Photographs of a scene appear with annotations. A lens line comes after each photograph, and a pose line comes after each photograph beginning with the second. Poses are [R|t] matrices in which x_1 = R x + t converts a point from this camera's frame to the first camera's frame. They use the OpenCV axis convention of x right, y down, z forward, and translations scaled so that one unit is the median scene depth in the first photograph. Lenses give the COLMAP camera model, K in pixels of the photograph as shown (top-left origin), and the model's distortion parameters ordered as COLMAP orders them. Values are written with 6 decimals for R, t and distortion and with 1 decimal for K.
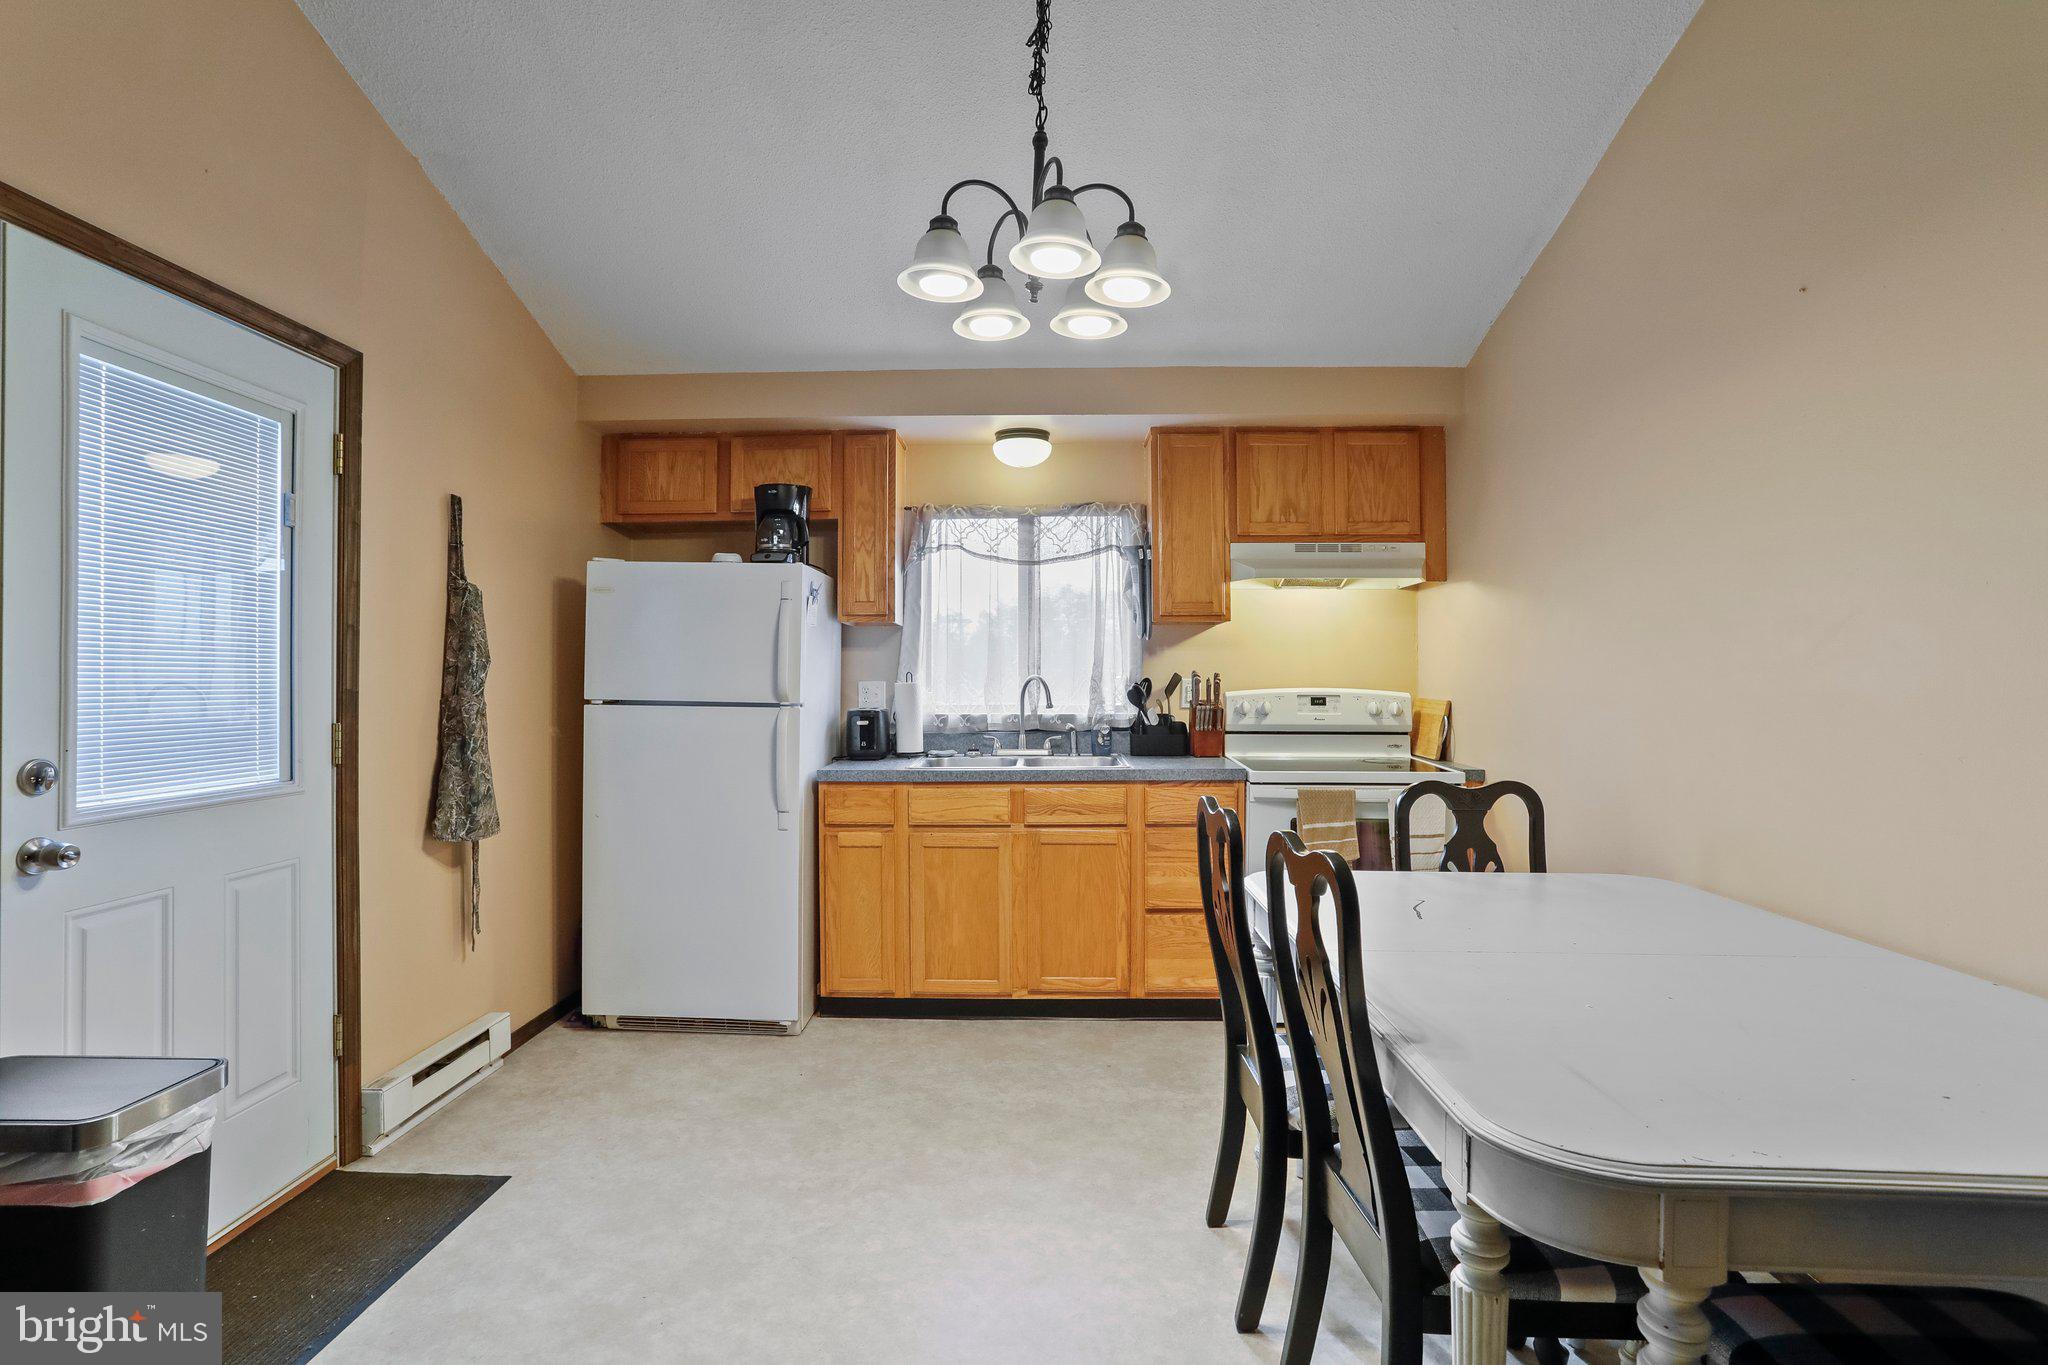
lens RADIAL K [[1010.1, 0, 1025.5], [0, 1010.1, 673.8], [0, 0, 1]] dist [-0.063343, 0.045354]
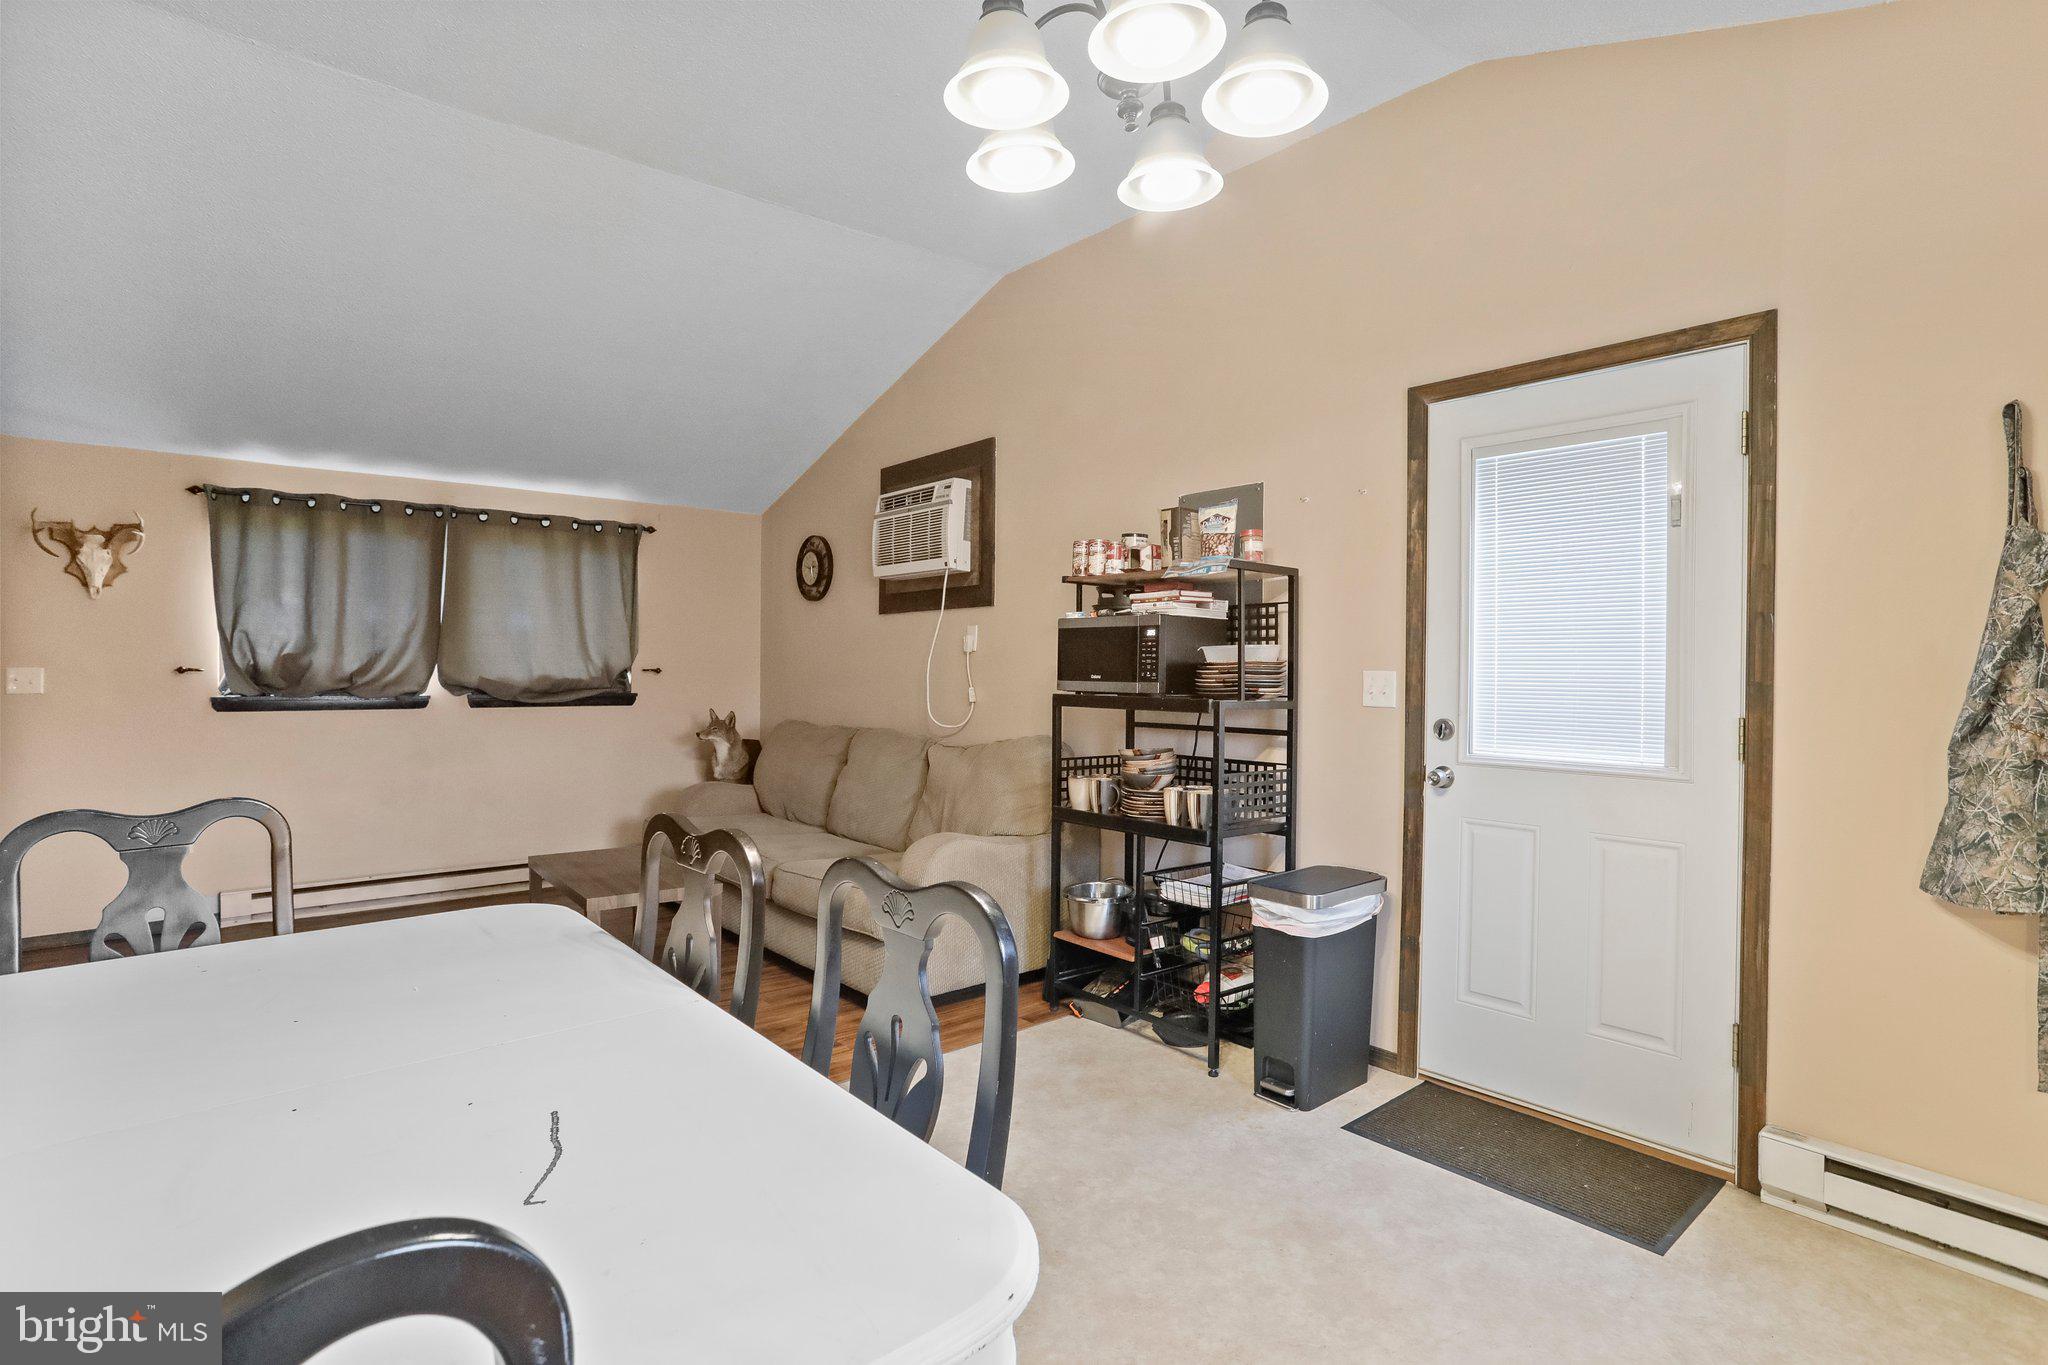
lens RADIAL K [[1010.1, 0, 1025.5], [0, 1010.1, 673.8], [0, 0, 1]] dist [-0.063343, 0.045354]
pose [[-0.743912, -0.002671, -0.668272, 0.291181], [-0.002169, 0.999996, -0.001582, 0.007428], [0.668274, 0.000273, -0.743915, 0.808930]]
